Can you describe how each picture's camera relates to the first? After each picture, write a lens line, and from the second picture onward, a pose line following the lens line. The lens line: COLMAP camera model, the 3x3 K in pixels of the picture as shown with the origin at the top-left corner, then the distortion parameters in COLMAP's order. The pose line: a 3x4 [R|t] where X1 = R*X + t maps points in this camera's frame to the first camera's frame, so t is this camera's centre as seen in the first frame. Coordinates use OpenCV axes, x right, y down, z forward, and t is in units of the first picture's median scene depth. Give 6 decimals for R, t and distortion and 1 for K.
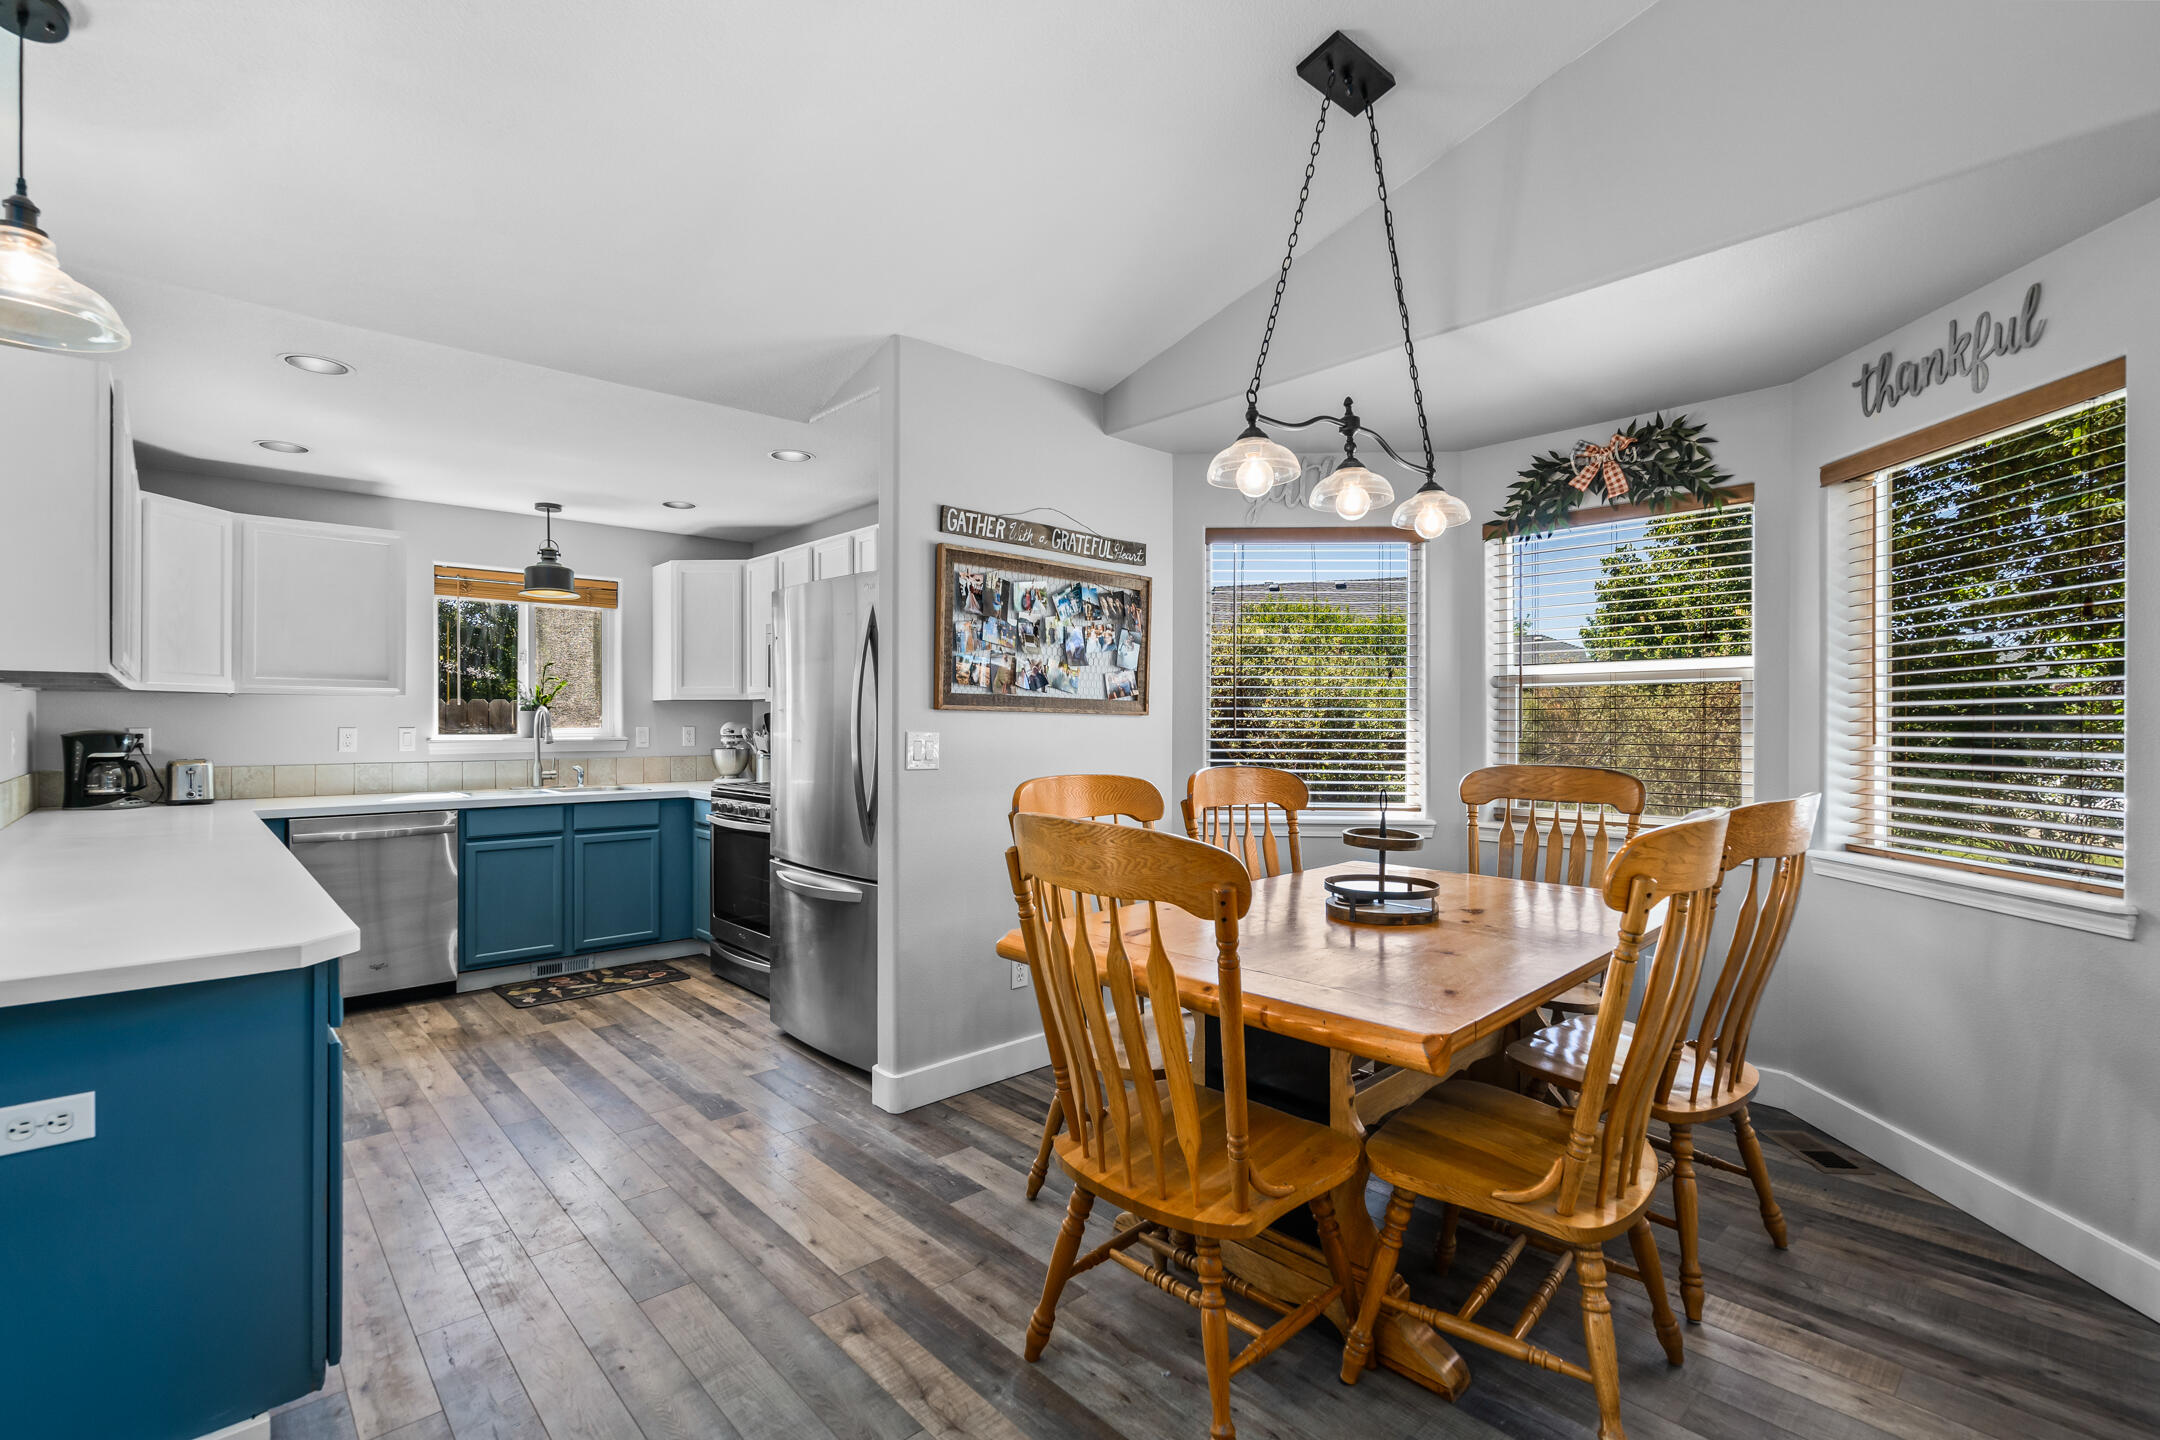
lens RADIAL K [[980.9, 0, 1061.0], [0, 980.9, 725.6], [0, 0, 1]] dist [-0.002317, 0.000118]
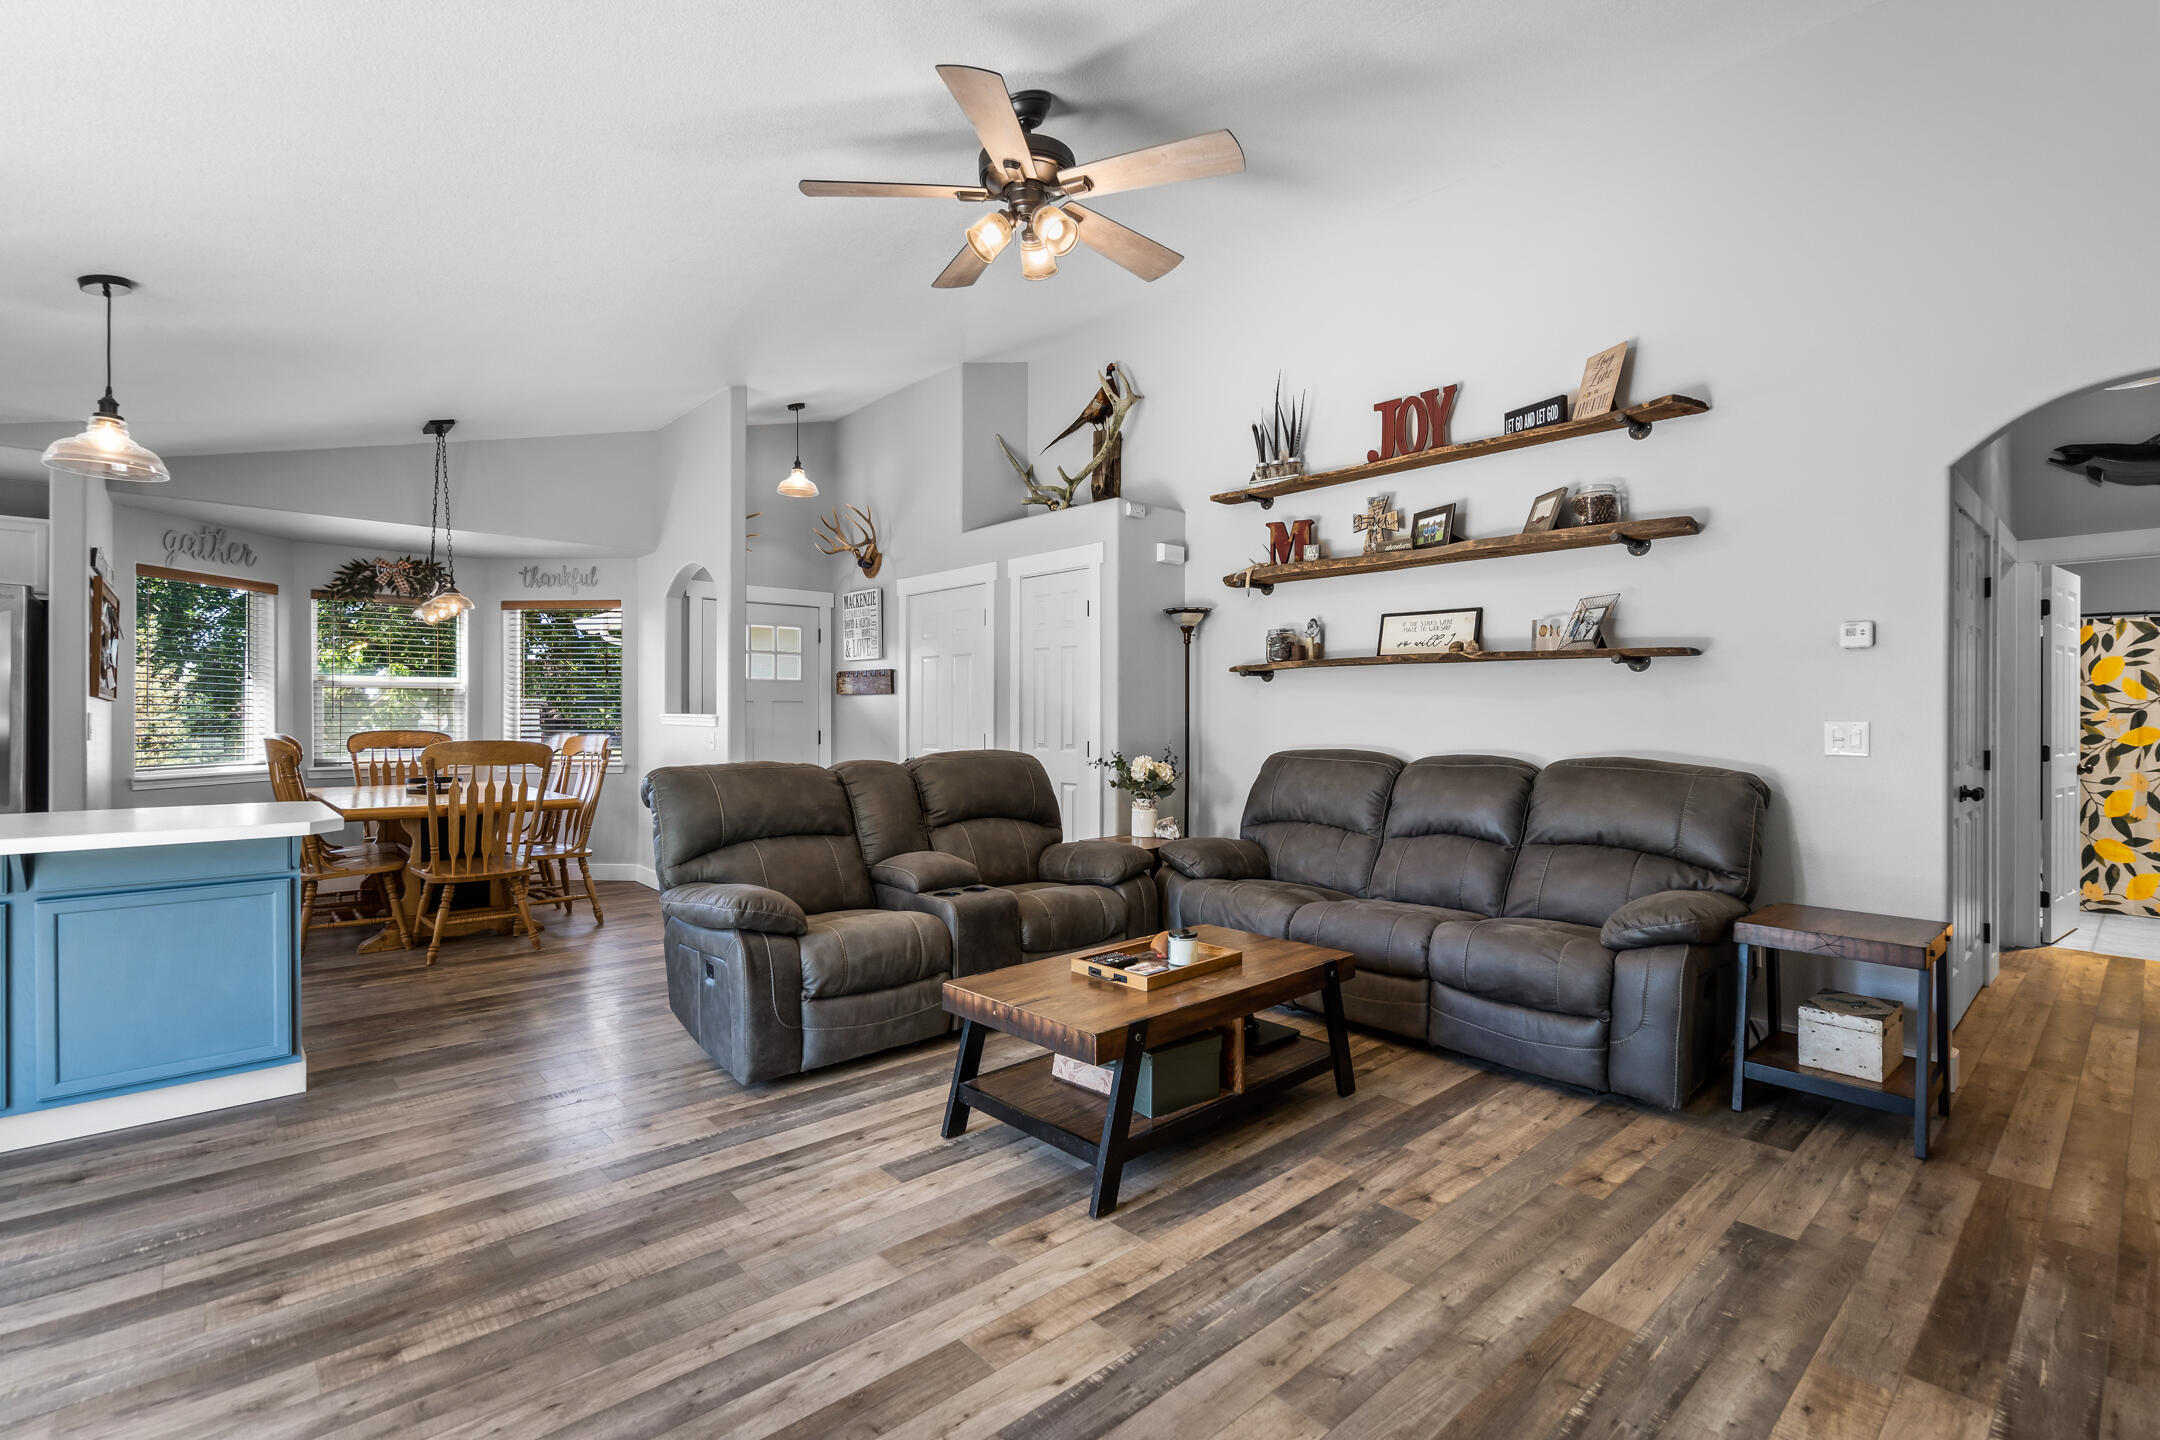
lens RADIAL K [[980.9, 0, 1084.1], [0, 980.9, 717.7], [0, 0, 1]] dist [-0.002317, 0.000118]
pose [[-0.003121, -0.004891, 0.999983, -1.254293], [-0.001191, 0.999987, 0.004887, 0.004991], [-0.999994, -0.001176, -0.003126, -0.319791]]
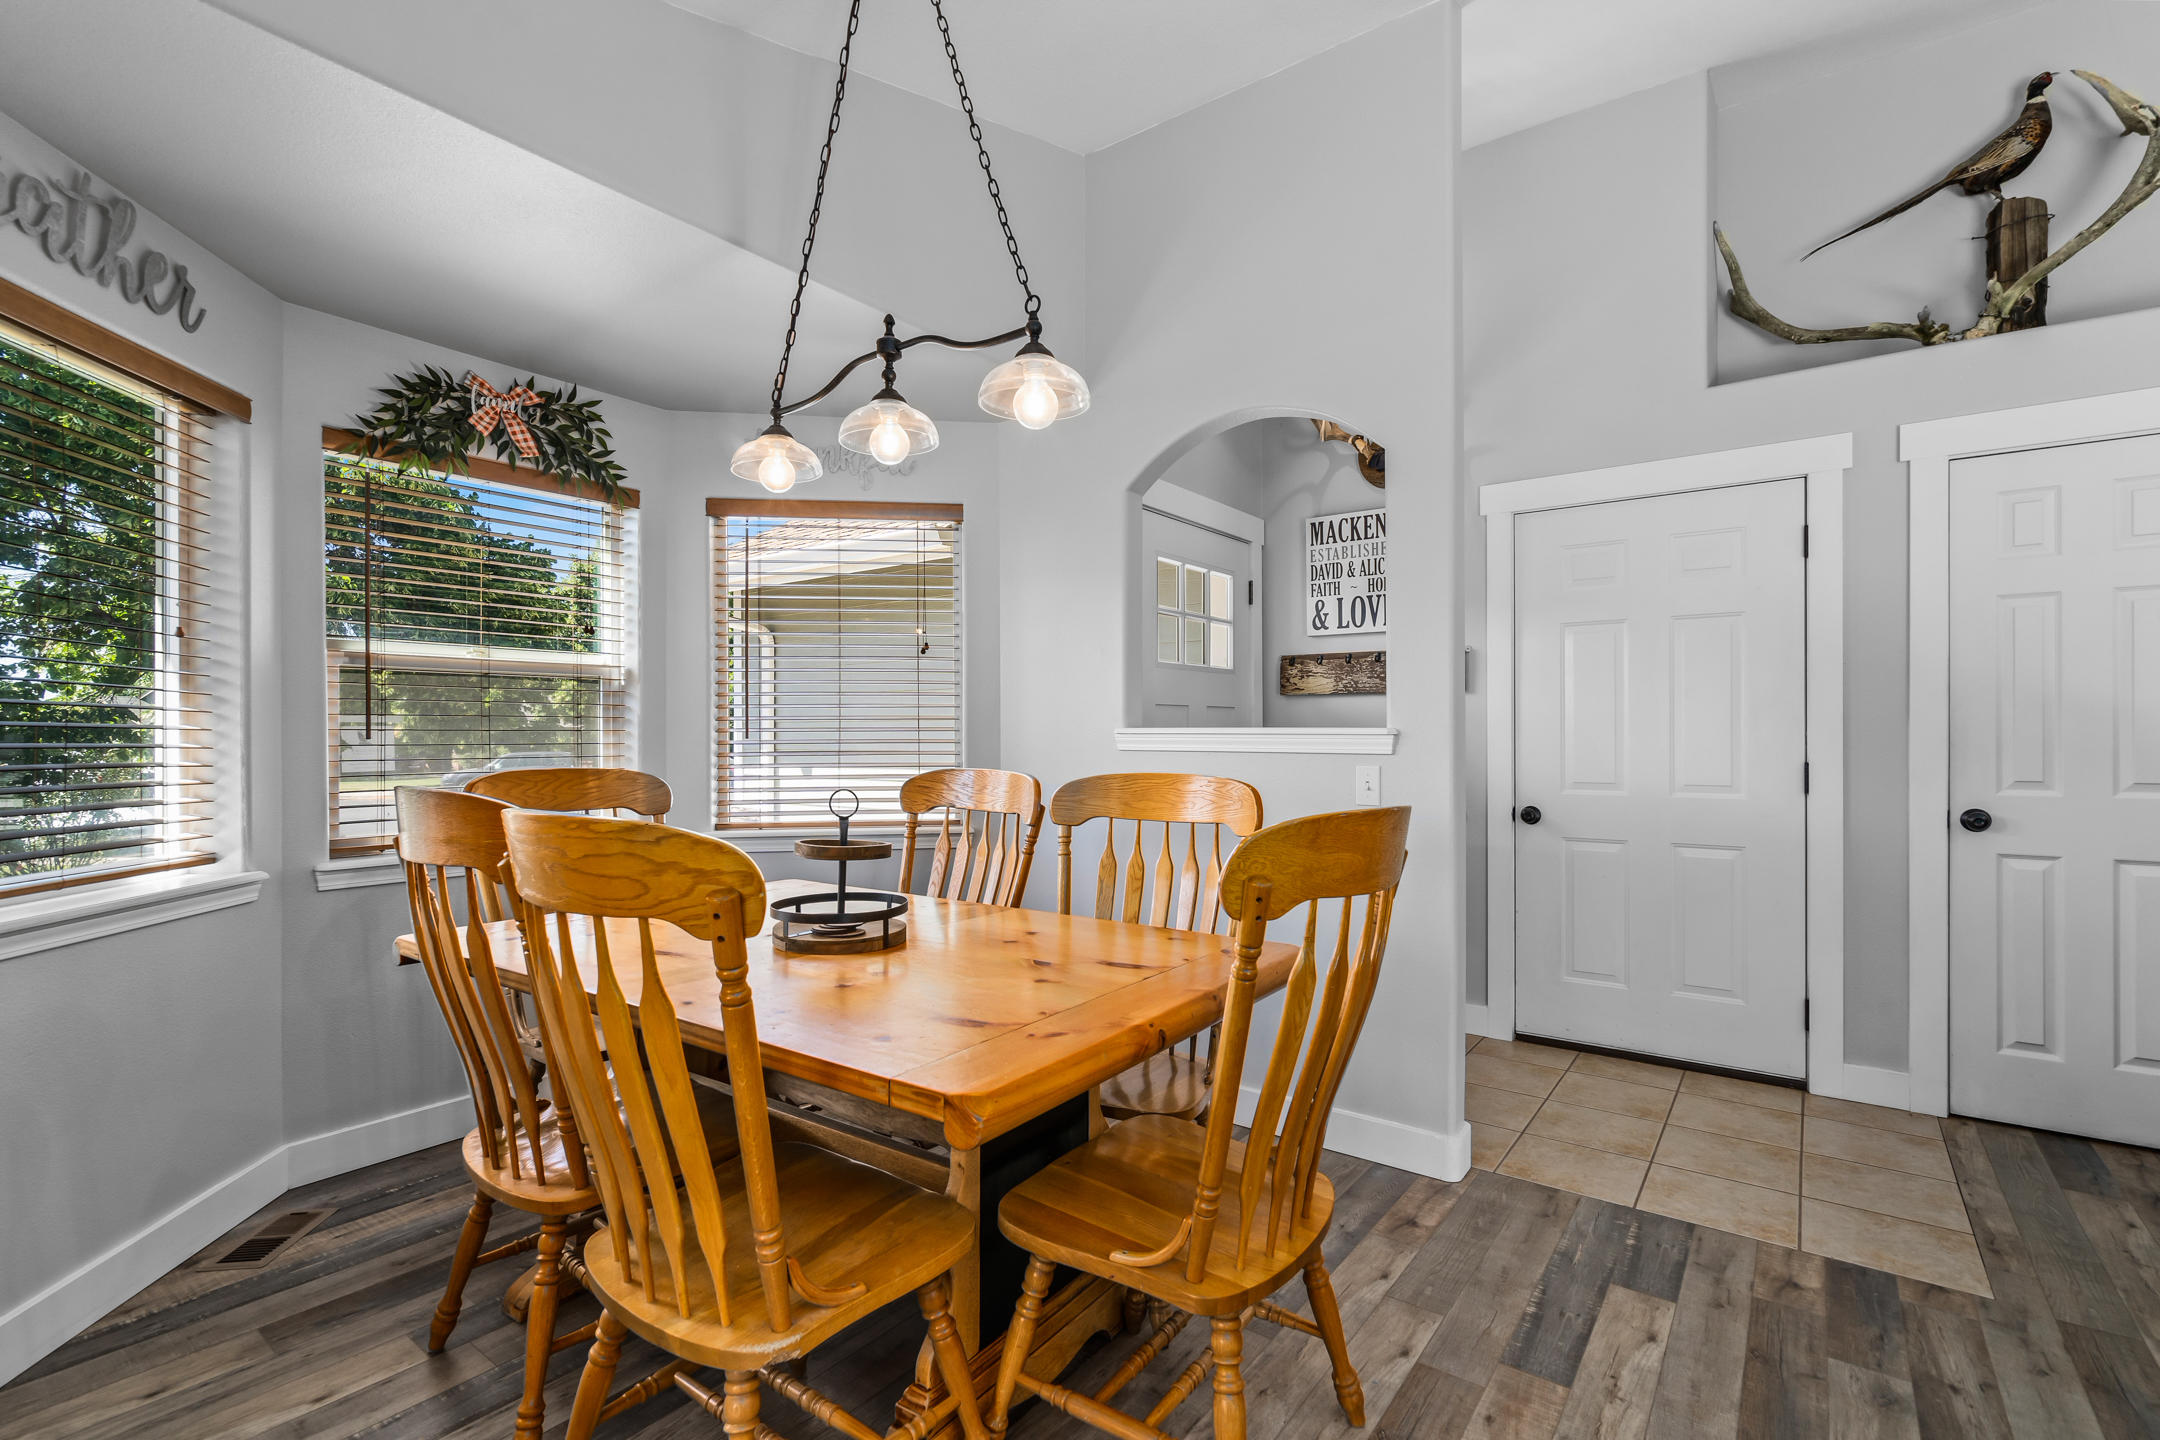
lens RADIAL K [[980.9, 0, 1066.5], [0, 980.9, 729.0], [0, 0, 1]] dist [-0.002317, 0.000118]
pose [[-0.188620, 0.002069, 0.982048, -0.333729], [0.001606, 0.999997, -0.001798, 0.006813], [-0.982049, 0.001238, -0.188623, 0.622719]]
